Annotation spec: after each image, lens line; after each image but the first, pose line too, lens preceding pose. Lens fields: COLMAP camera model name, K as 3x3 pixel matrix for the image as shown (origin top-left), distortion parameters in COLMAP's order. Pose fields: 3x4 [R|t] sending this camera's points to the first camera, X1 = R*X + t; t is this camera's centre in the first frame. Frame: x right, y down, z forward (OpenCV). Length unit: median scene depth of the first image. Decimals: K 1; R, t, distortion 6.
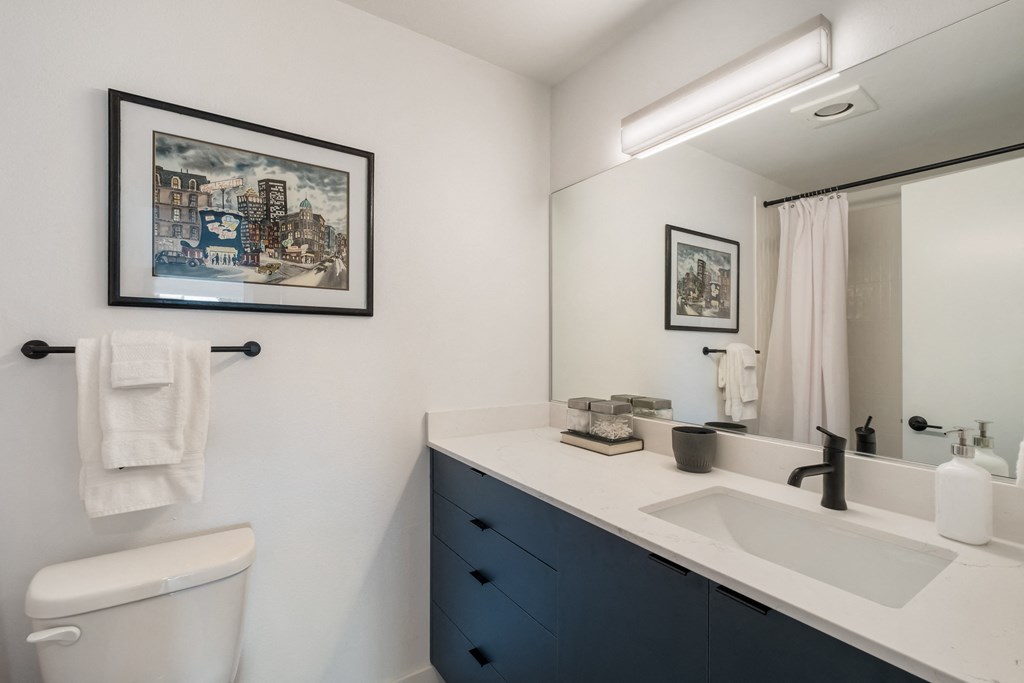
lens RADIAL K [[449.5, 0, 510.9], [0, 449.5, 336.7], [0, 0, 1]] dist [0.000554, -0.000148]
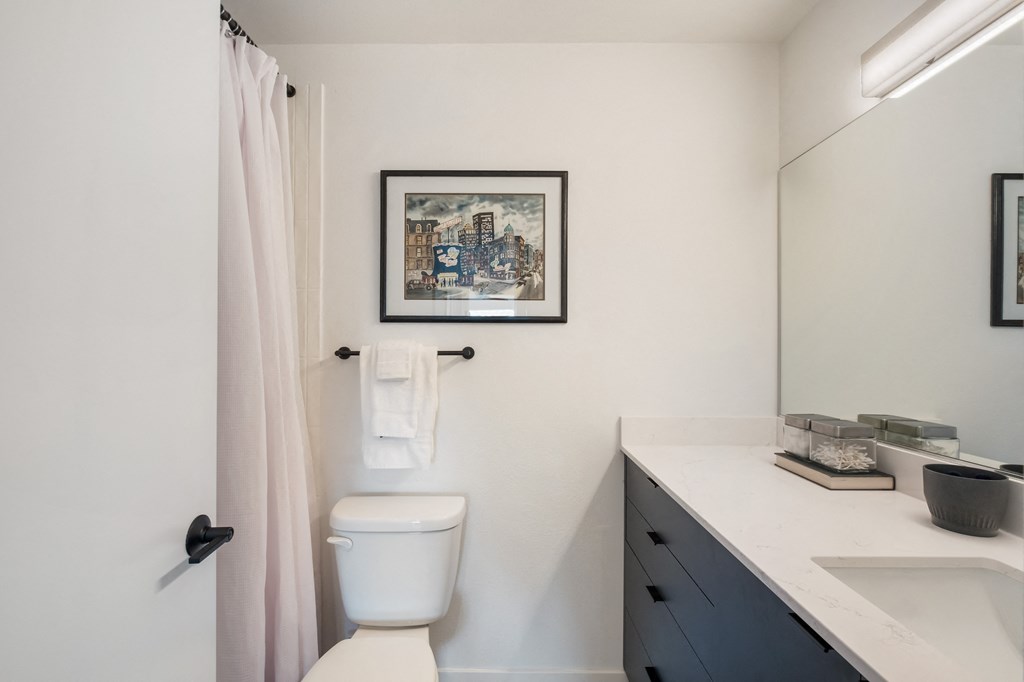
lens RADIAL K [[445.8, 0, 508.8], [0, 445.8, 338.4], [0, 0, 1]] dist [-0.003510, -0.000238]
pose [[0.832334, -0.016400, -0.554032, 0.179523], [0.012291, 0.999862, -0.011132, 0.002186], [0.554138, 0.002456, 0.832421, 0.039770]]
